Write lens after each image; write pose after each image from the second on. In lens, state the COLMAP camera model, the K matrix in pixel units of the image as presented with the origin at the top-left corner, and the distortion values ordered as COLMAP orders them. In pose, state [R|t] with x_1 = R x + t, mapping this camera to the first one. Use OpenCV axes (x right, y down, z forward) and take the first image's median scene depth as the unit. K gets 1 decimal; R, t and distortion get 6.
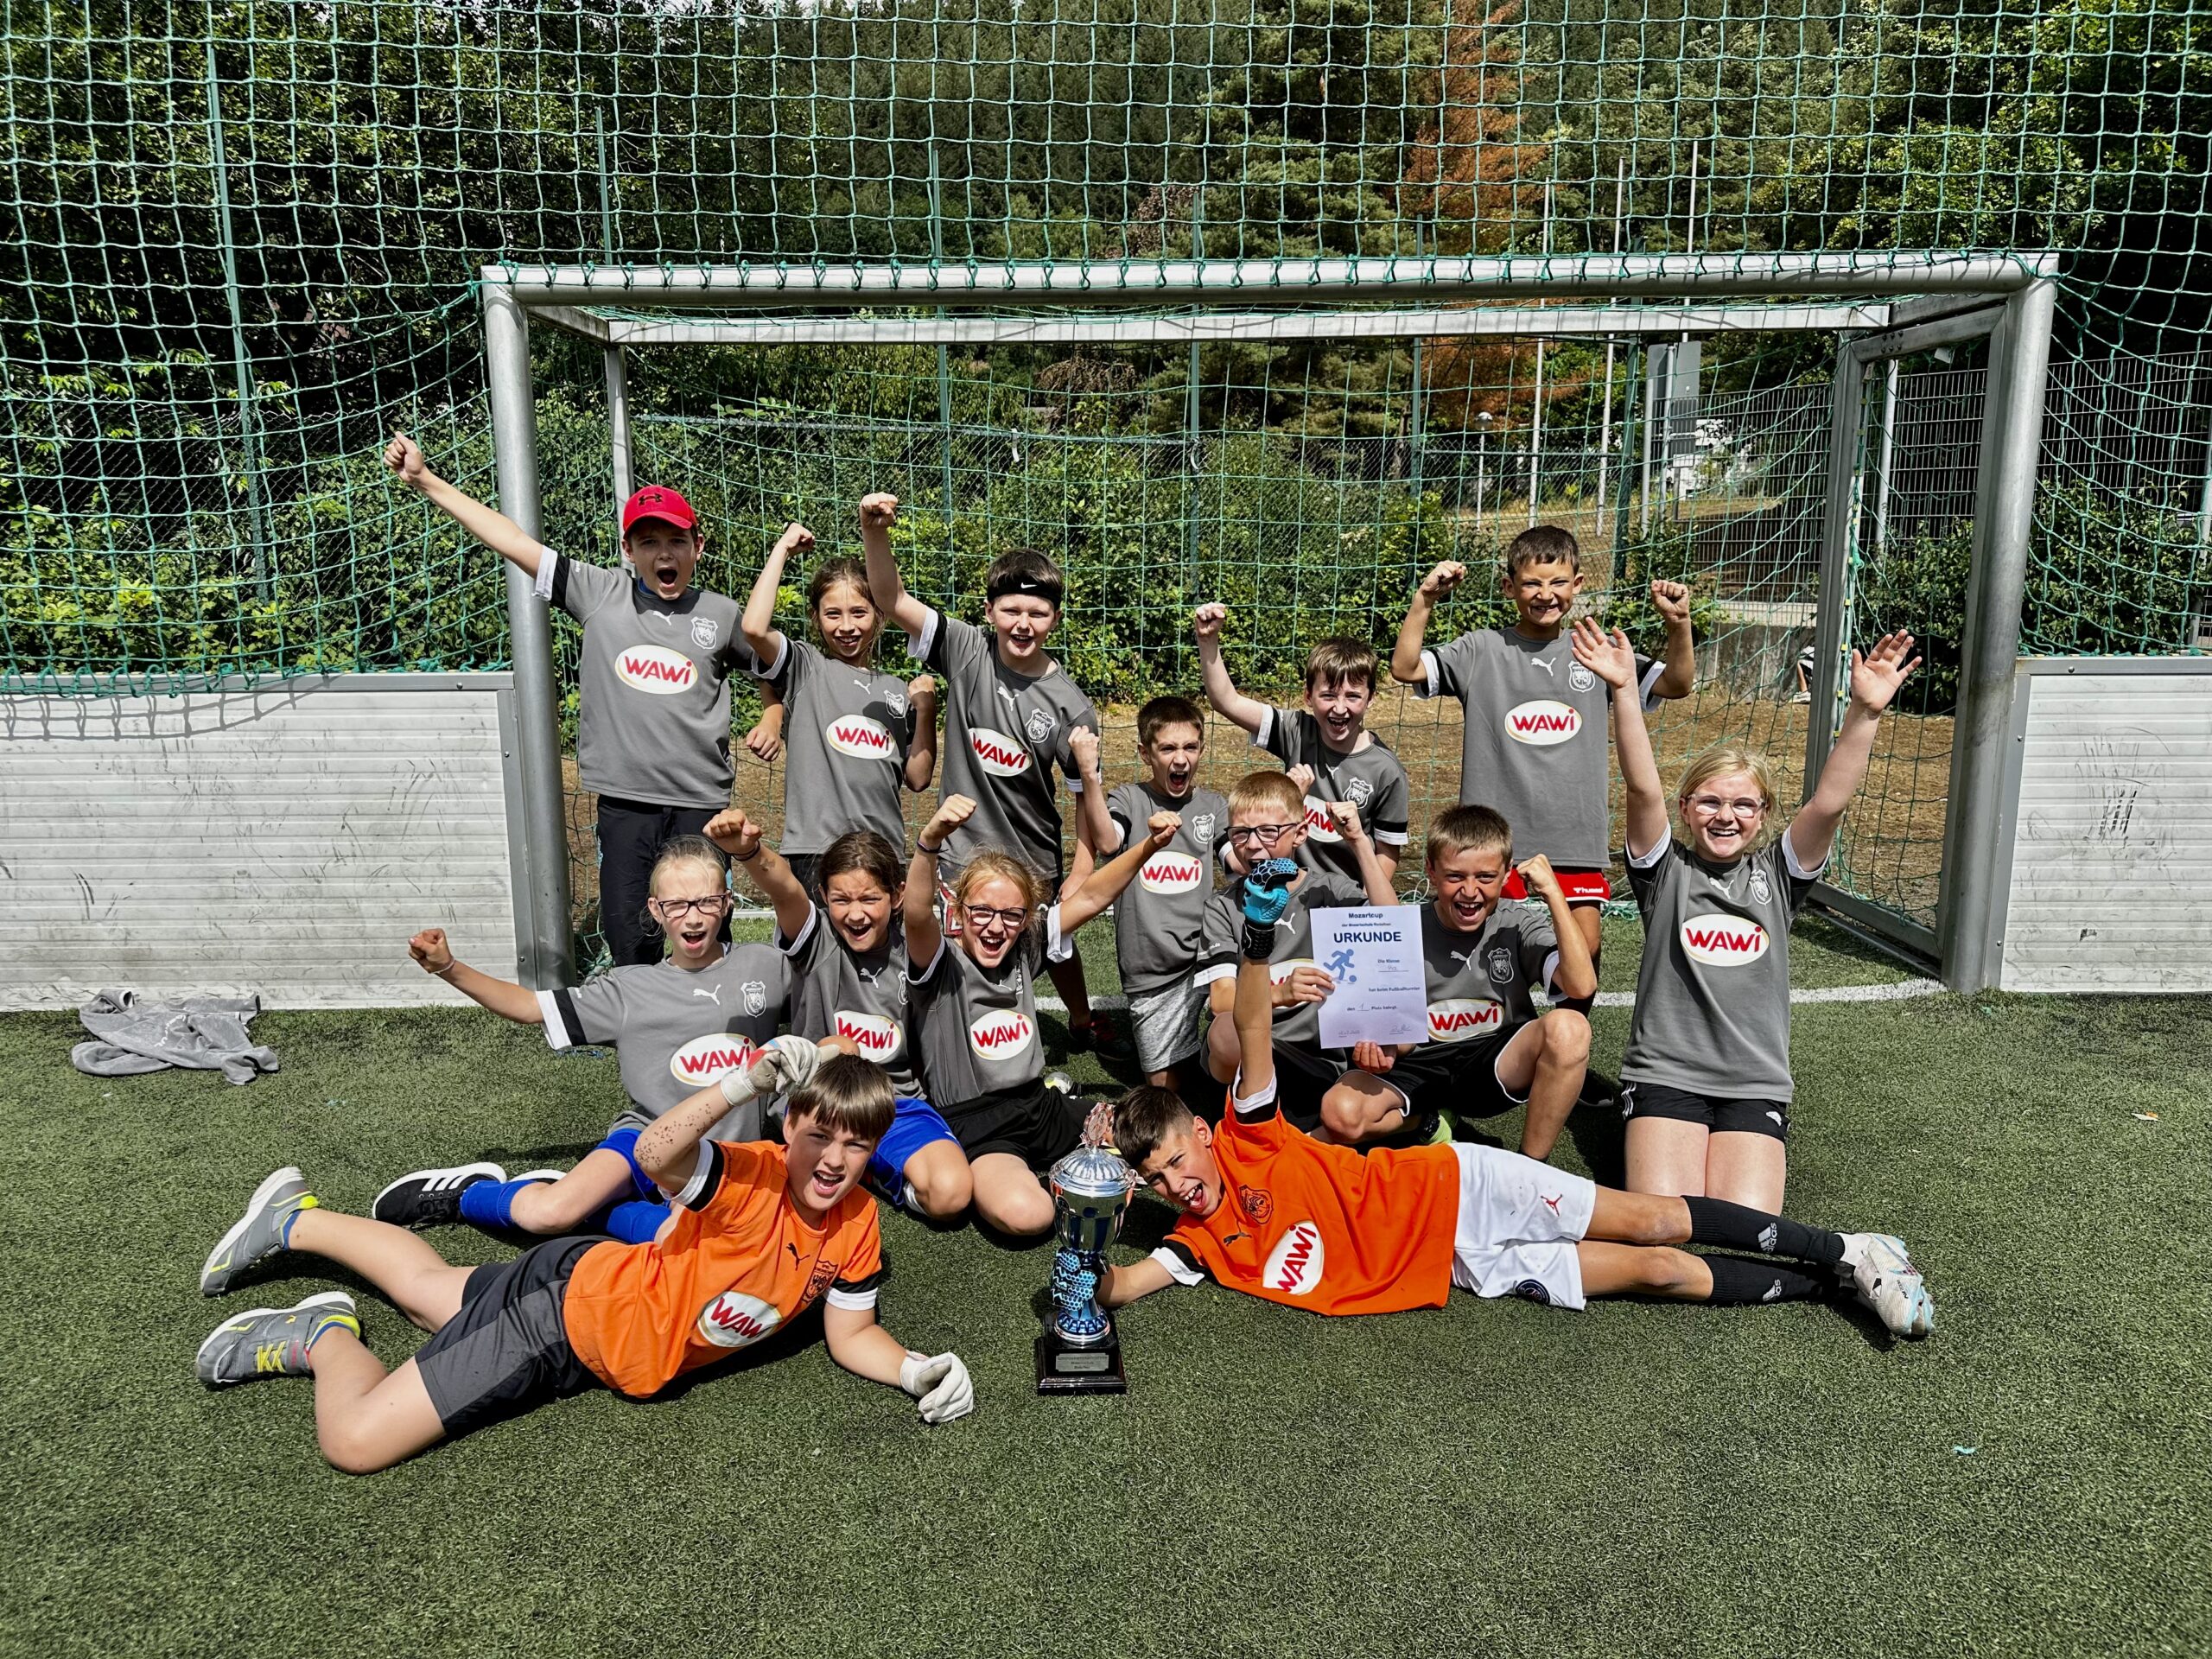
lens RADIAL K [[1582.2, 0, 1100.2], [0, 1582.2, 839.0], [0, 0, 1]] dist [0.007985, -0.000868]
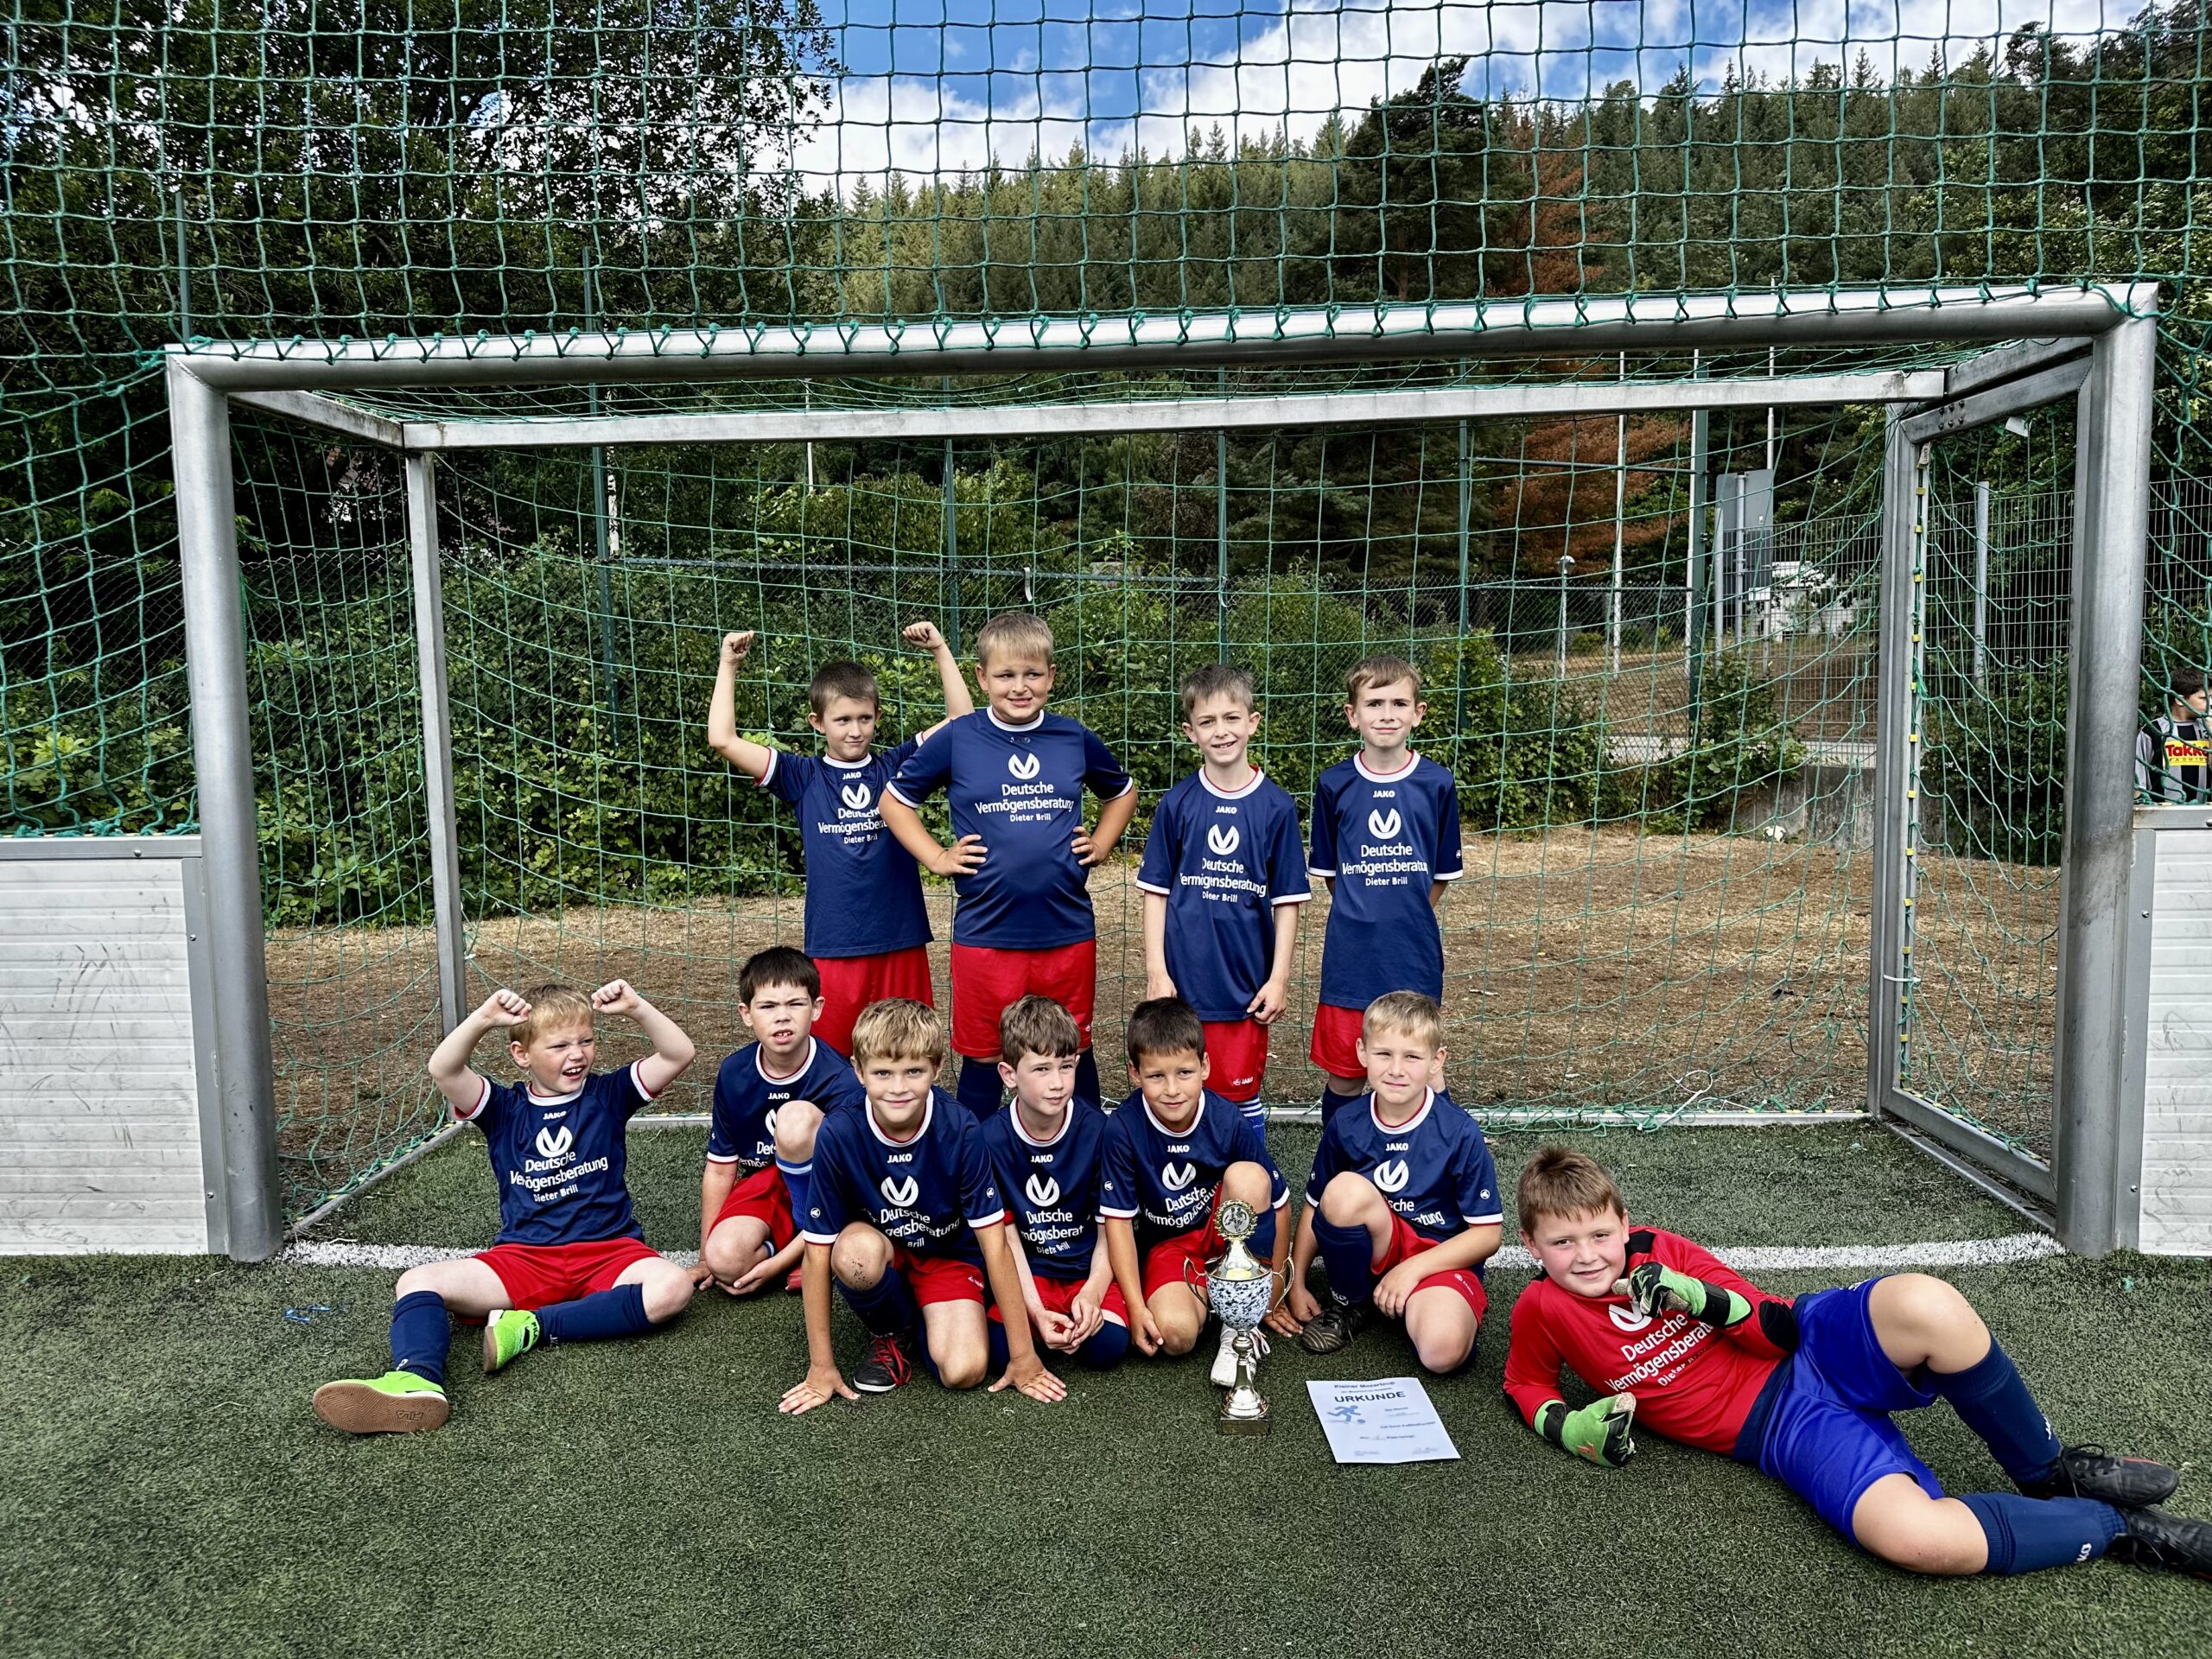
lens RADIAL K [[1566.1, 0, 1114.5], [0, 1566.1, 833.4], [0, 0, 1]] dist [-0.002514, -0.001657]
pose [[0.998249, -0.005626, -0.058891, 0.137039], [0.000061, 0.995564, -0.094091, -0.031295], [0.059159, 0.093922, 0.993820, 0.233154]]
